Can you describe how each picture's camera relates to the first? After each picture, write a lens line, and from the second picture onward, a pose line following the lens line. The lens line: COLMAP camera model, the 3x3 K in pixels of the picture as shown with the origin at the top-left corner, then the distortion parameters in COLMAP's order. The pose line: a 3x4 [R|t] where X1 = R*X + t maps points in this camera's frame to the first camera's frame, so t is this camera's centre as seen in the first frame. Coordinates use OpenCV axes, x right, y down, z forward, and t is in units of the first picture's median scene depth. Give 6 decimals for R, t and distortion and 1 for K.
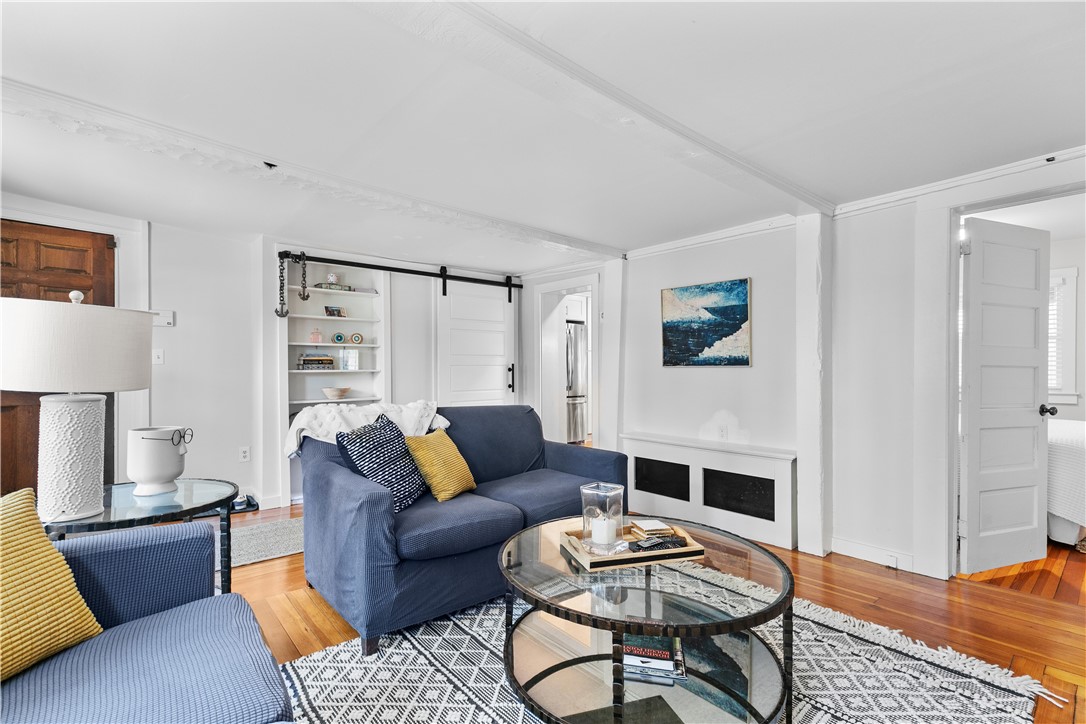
lens RADIAL K [[492.1, 0, 537.5], [0, 492.1, 374.1], [0, 0, 1]] dist [0.001414, 0.000468]
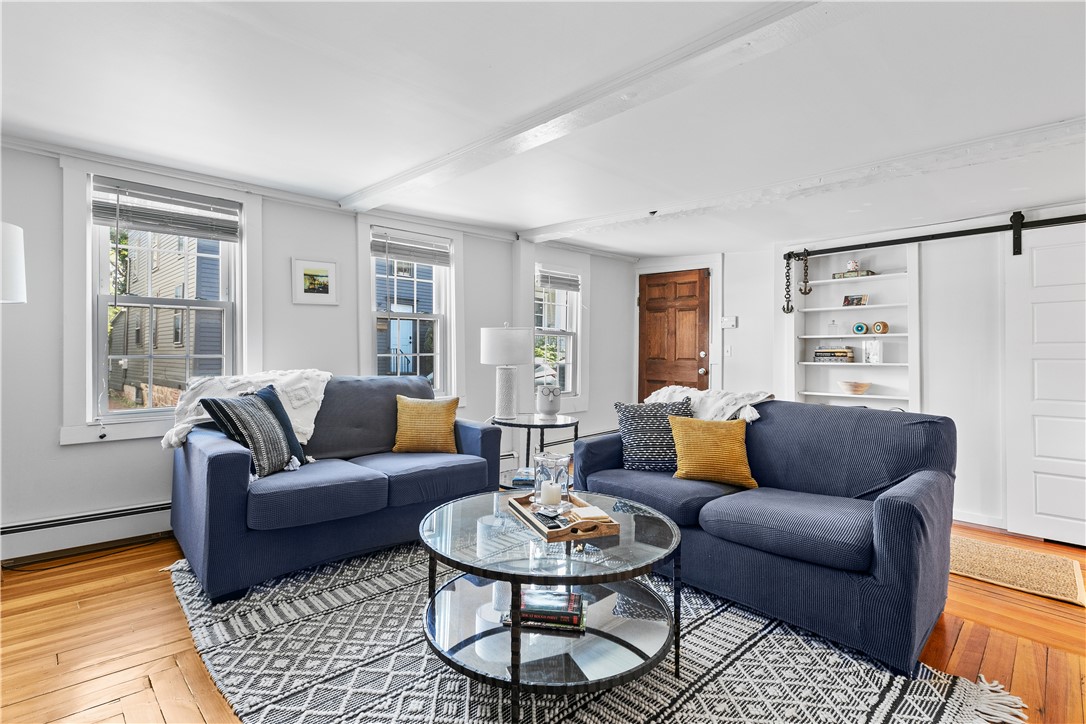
lens RADIAL K [[504.1, 0, 543.0], [0, 504.1, 362.0], [0, 0, 1]] dist [0.001233, 0.000071]
pose [[0.090029, 0.007534, -0.995911, 0.502506], [-0.025107, 0.999671, 0.005293, 0.000041], [0.995623, 0.024528, 0.090188, 0.334103]]
